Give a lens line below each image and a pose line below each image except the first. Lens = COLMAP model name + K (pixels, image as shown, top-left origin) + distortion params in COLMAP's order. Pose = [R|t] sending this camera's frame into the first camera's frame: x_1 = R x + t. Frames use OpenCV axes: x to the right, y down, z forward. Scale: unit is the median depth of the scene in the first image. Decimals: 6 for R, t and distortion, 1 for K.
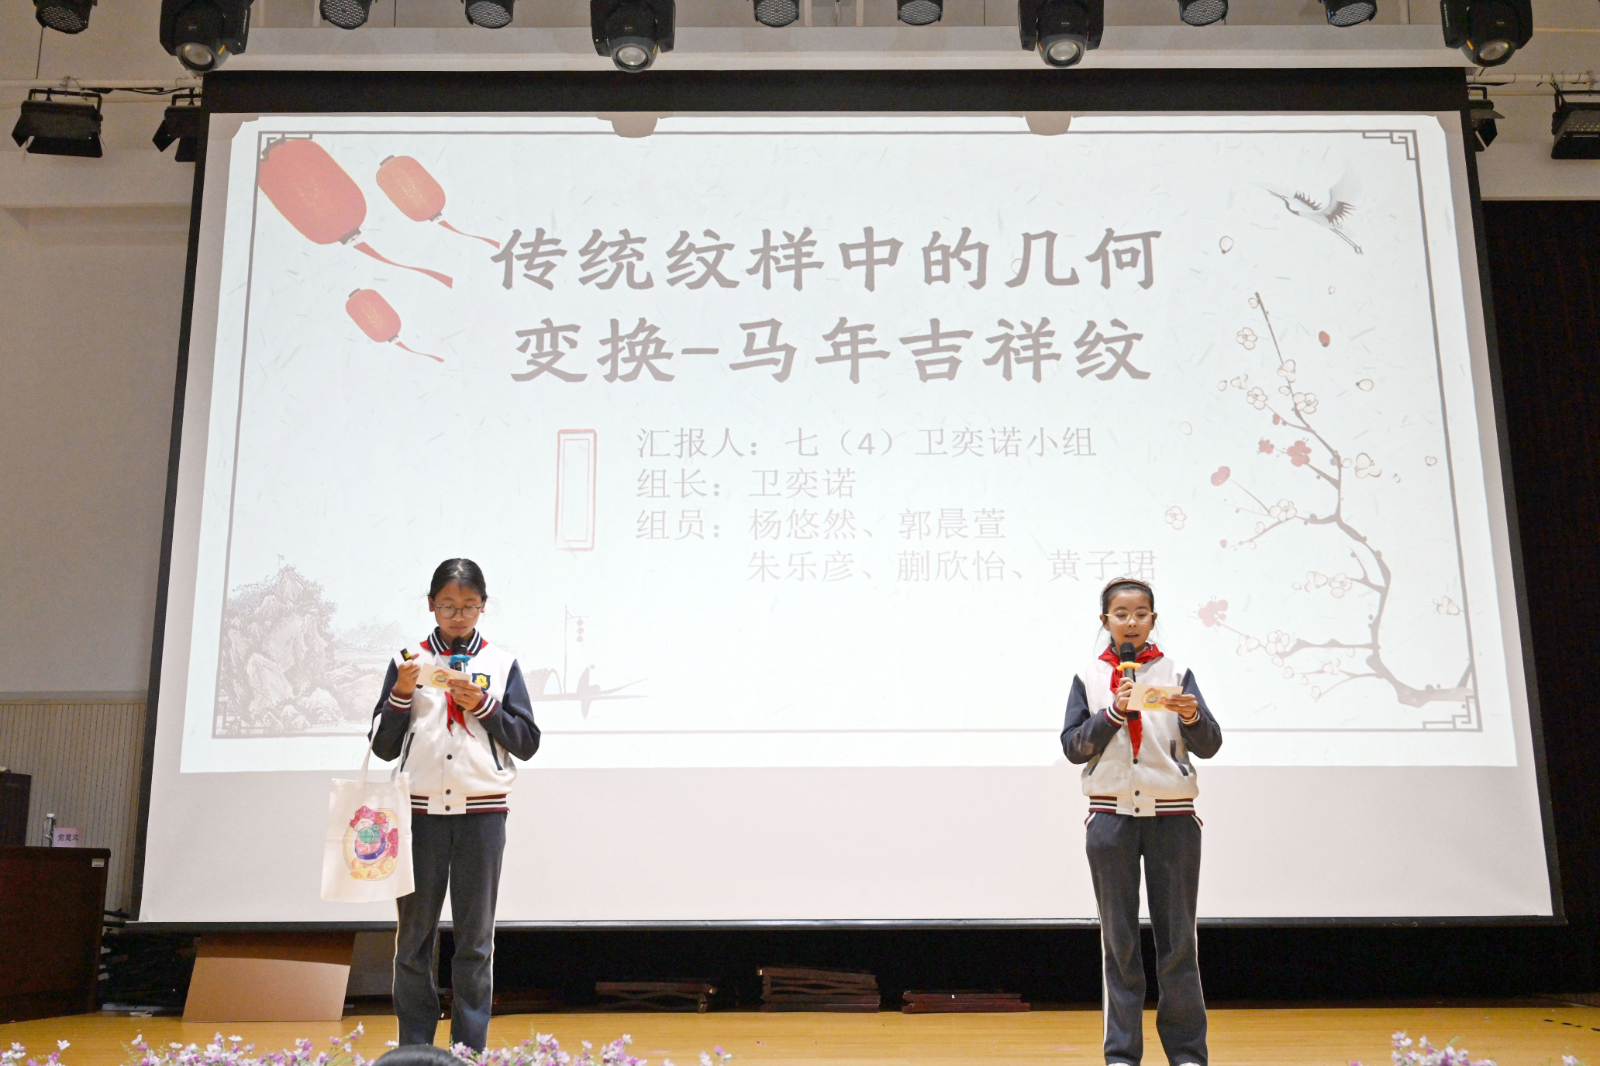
lens RADIAL K [[1546.8, 0, 795.9], [0, 1546.8, 523.2], [0, 0, 1]] dist [-0.005959, 0.011556]
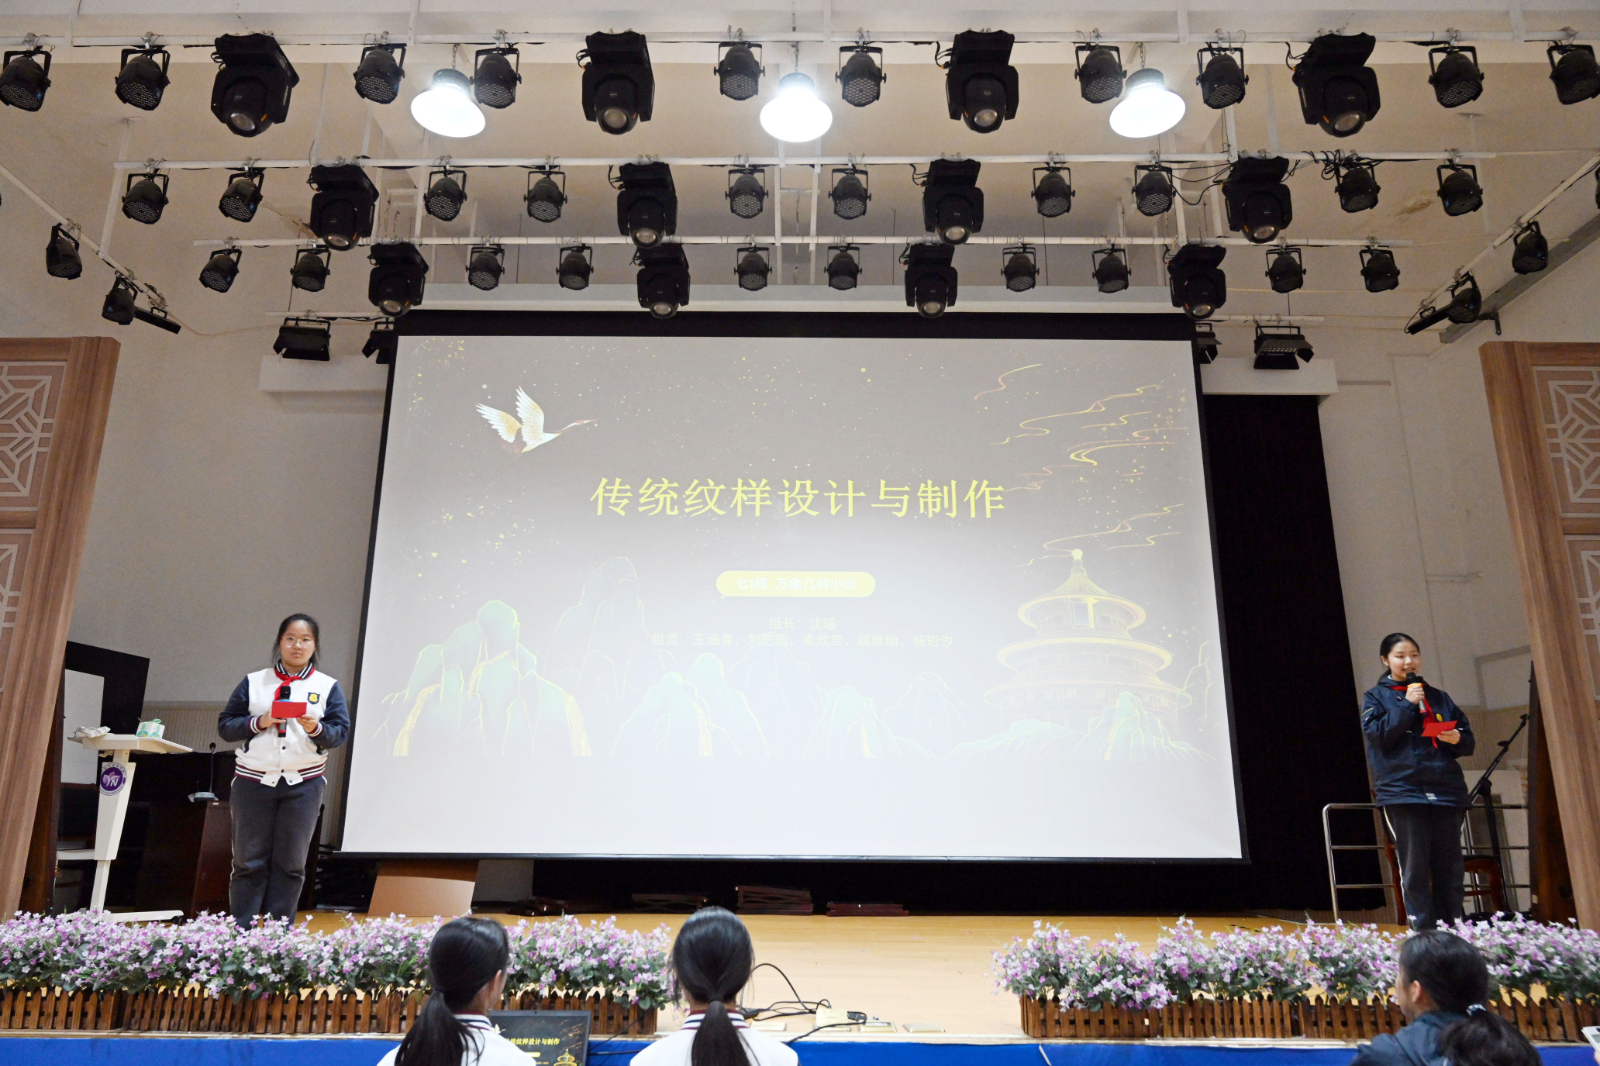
lens RADIAL K [[1094.2, 0, 796.6], [0, 1094.2, 530.6], [0, 0, 1]] dist [0.003119, -0.002203]
pose [[0.999924, 0.009371, -0.008022, 0.042850], [-0.009666, 0.999246, -0.037613, -0.030378], [0.007663, 0.037688, 0.999260, -0.119143]]
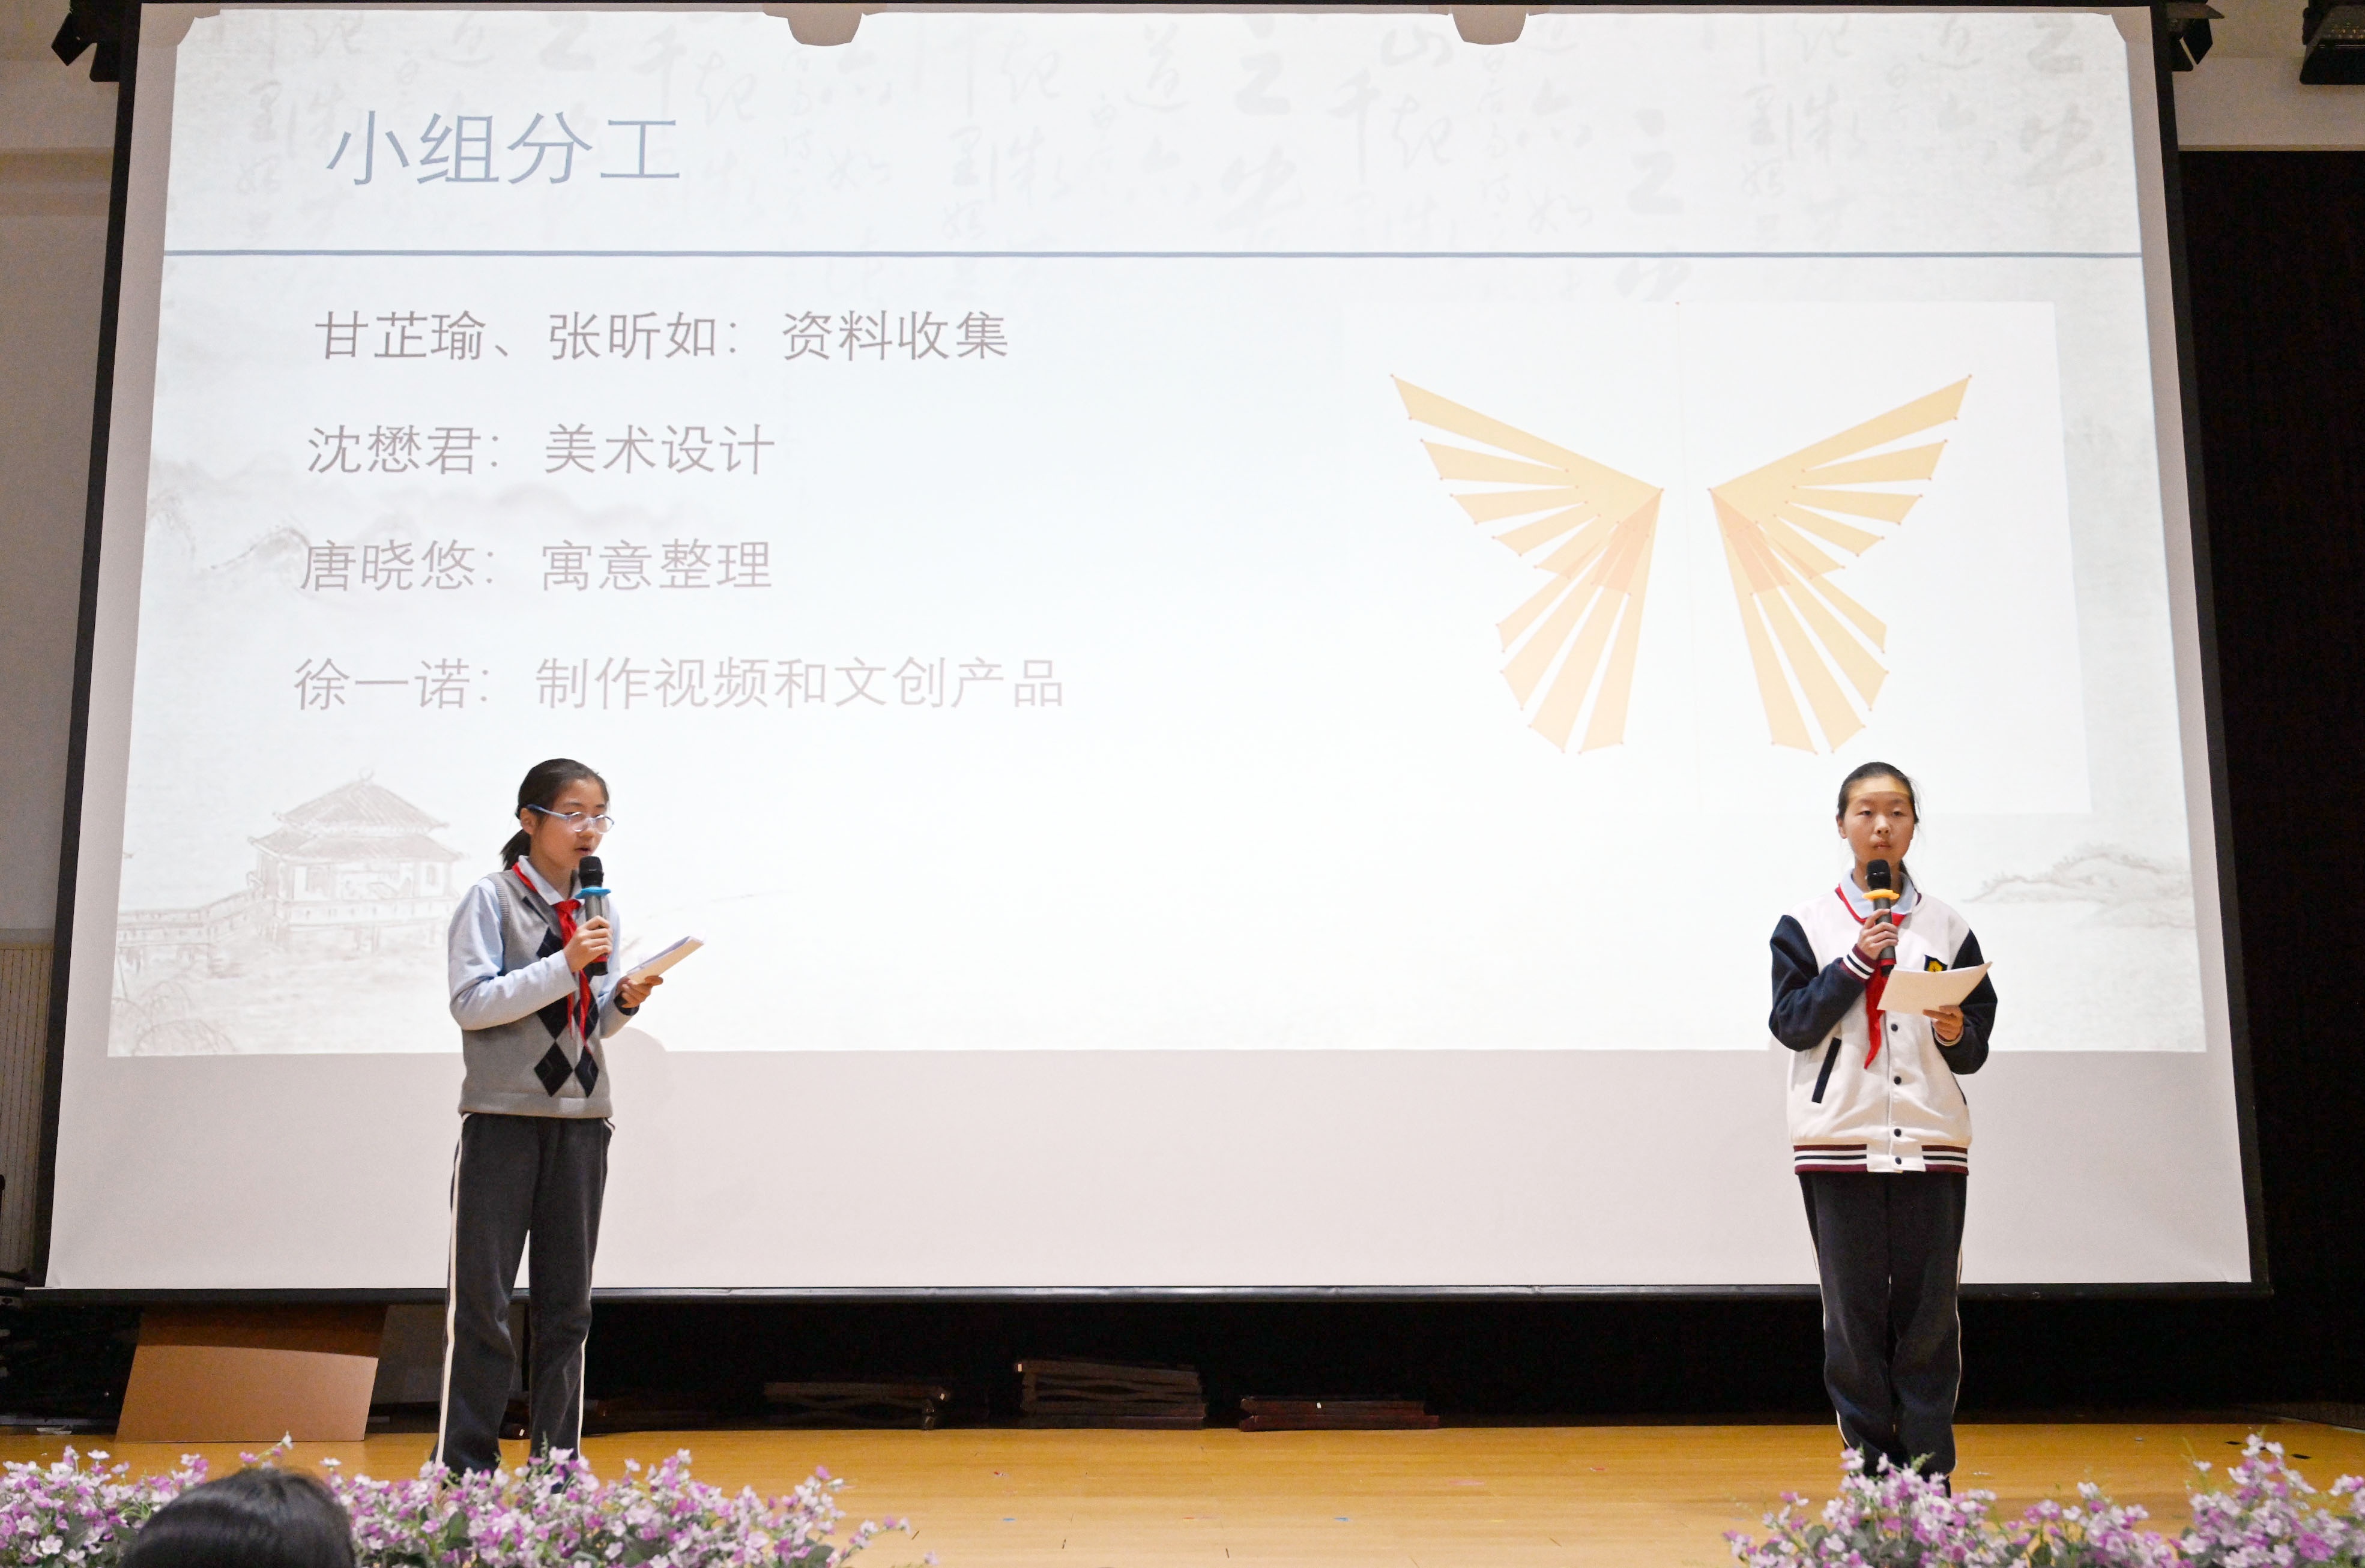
lens RADIAL K [[2495.6, 0, 1170.7], [0, 2495.6, 787.7], [0, 0, 1]] dist [0.002836, -0.008402]
pose [[0.999993, 0.002287, 0.002989, 0.035730], [-0.002439, 0.998648, 0.051925, -0.003808], [-0.002866, -0.051931, 0.998647, -0.021962]]
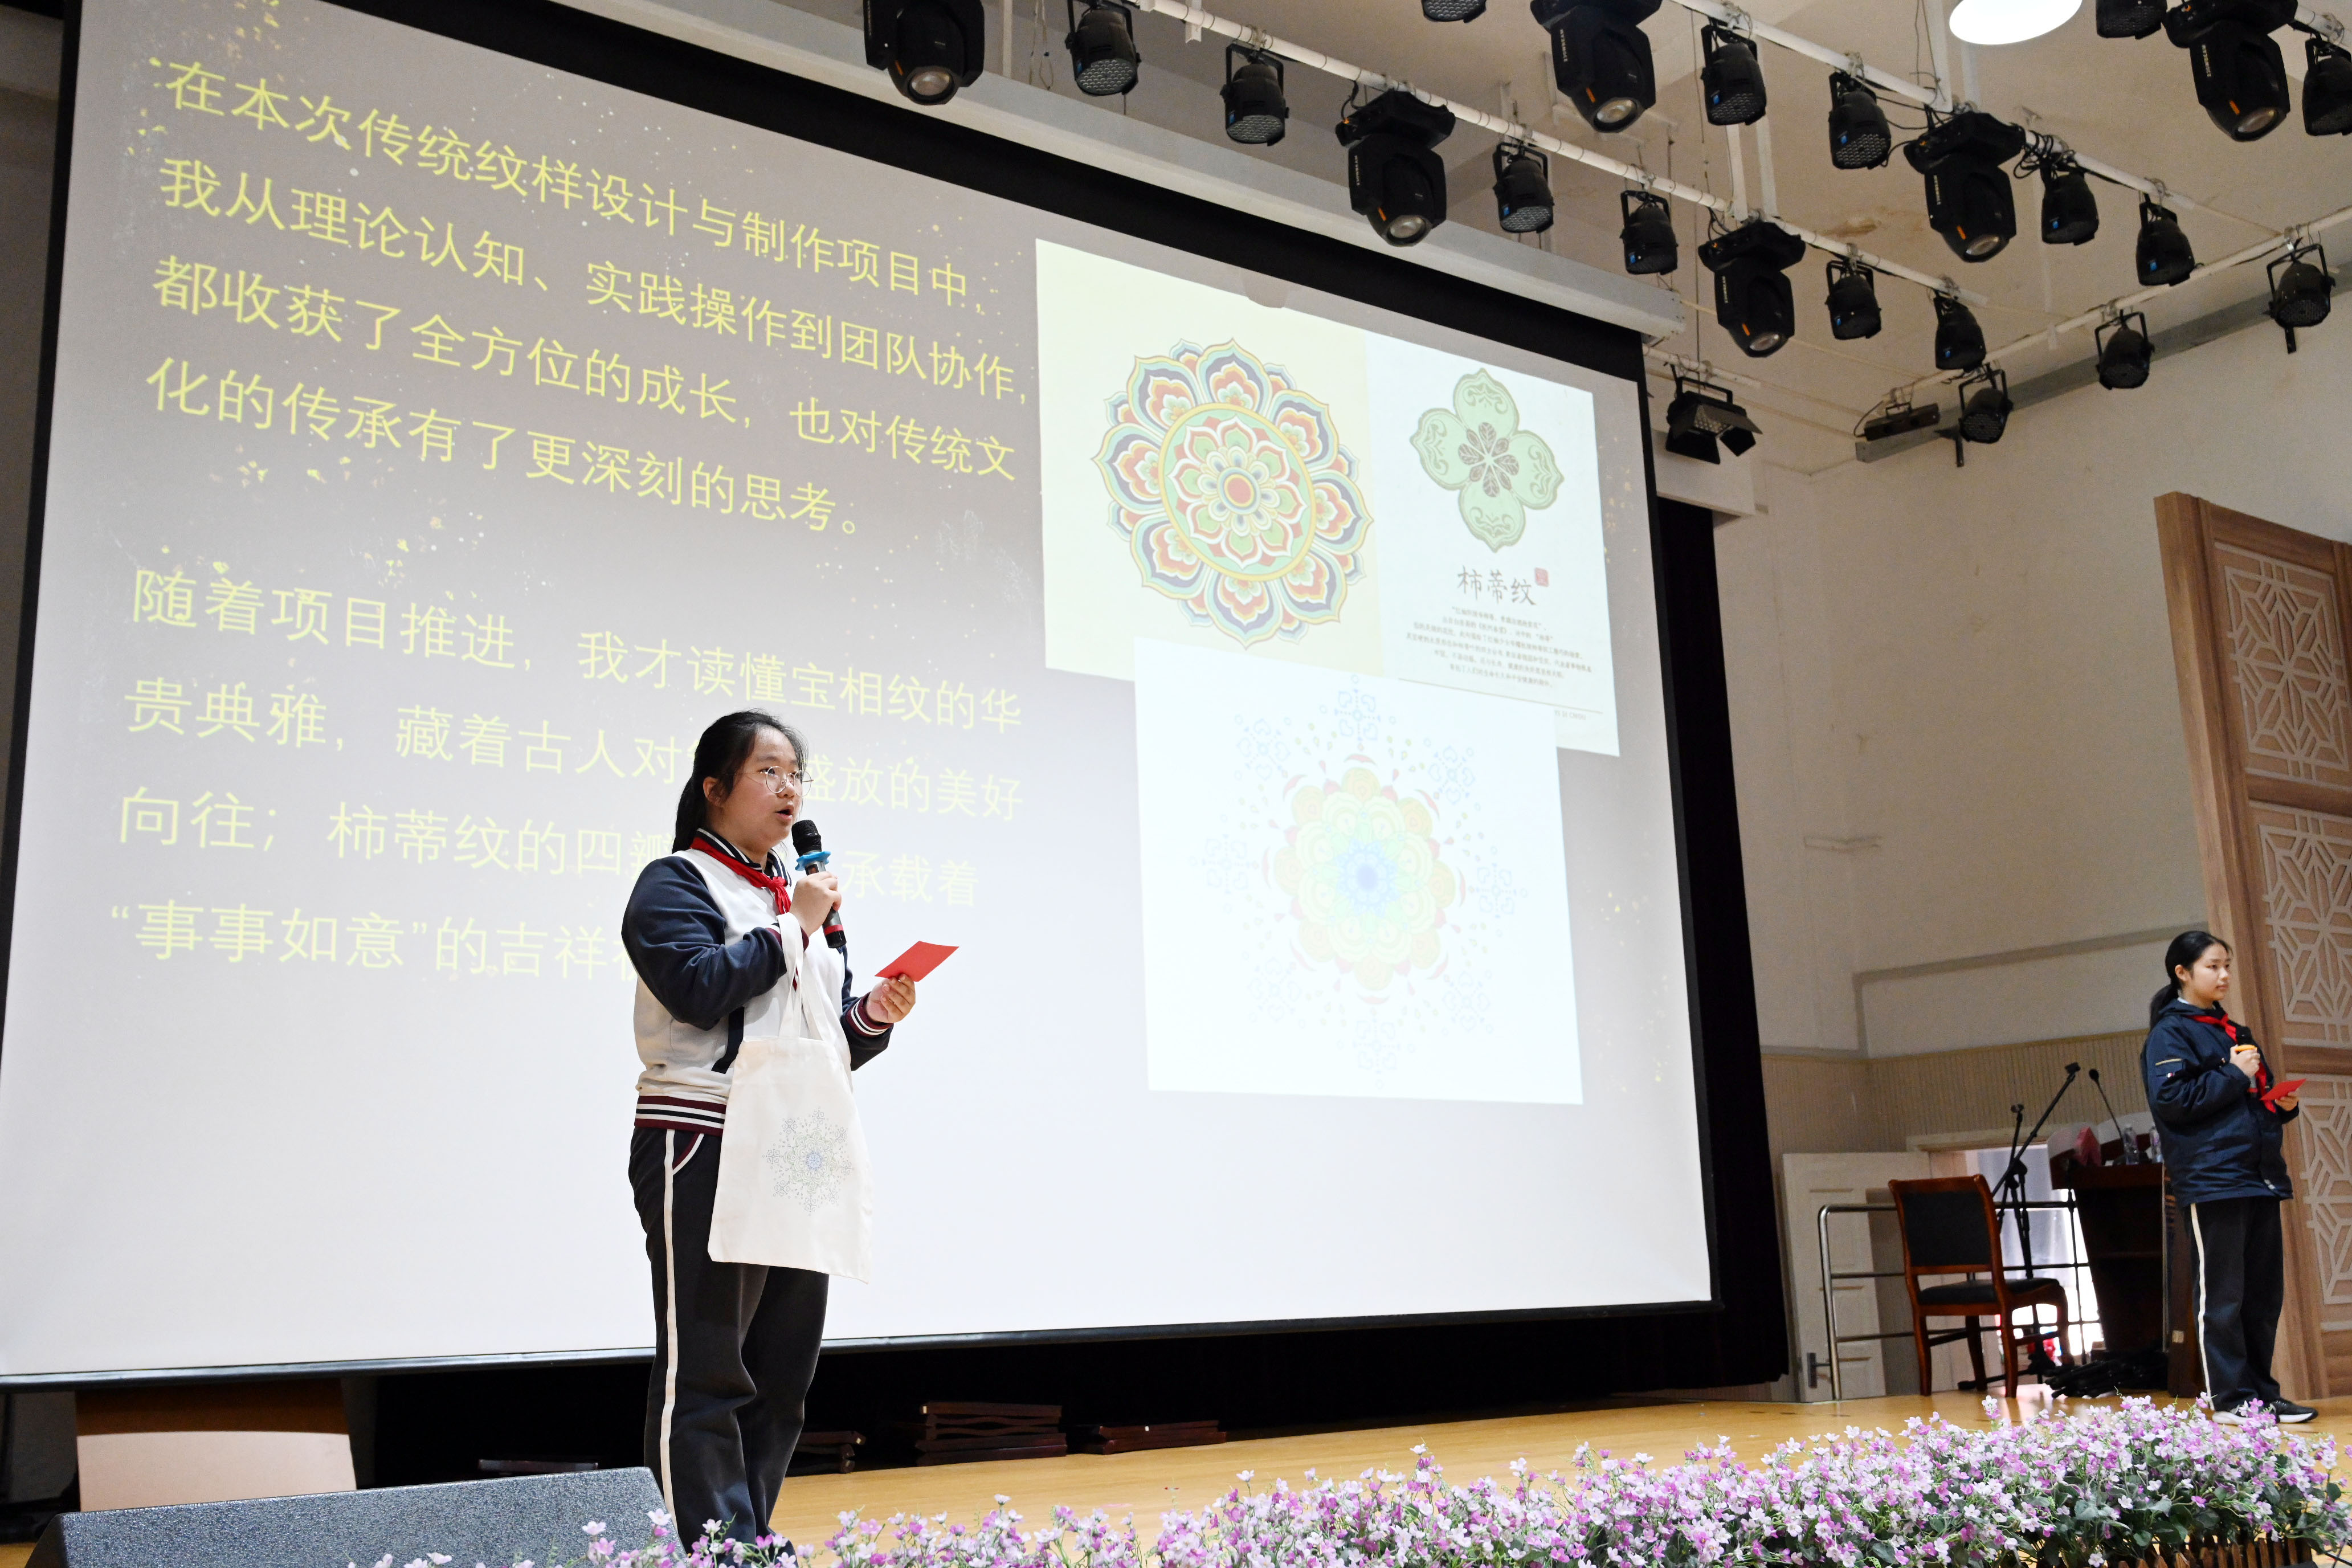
lens RADIAL K [[2358.1, 0, 1176.0], [0, 2358.1, 784.0], [0, 0, 1]] dist [0.005049, 0.005691]
pose [[0.808160, 0.101507, 0.580150, -0.577060], [-0.105121, 0.994079, -0.027496, 0.023635], [-0.579506, -0.038764, 0.814045, 0.066663]]
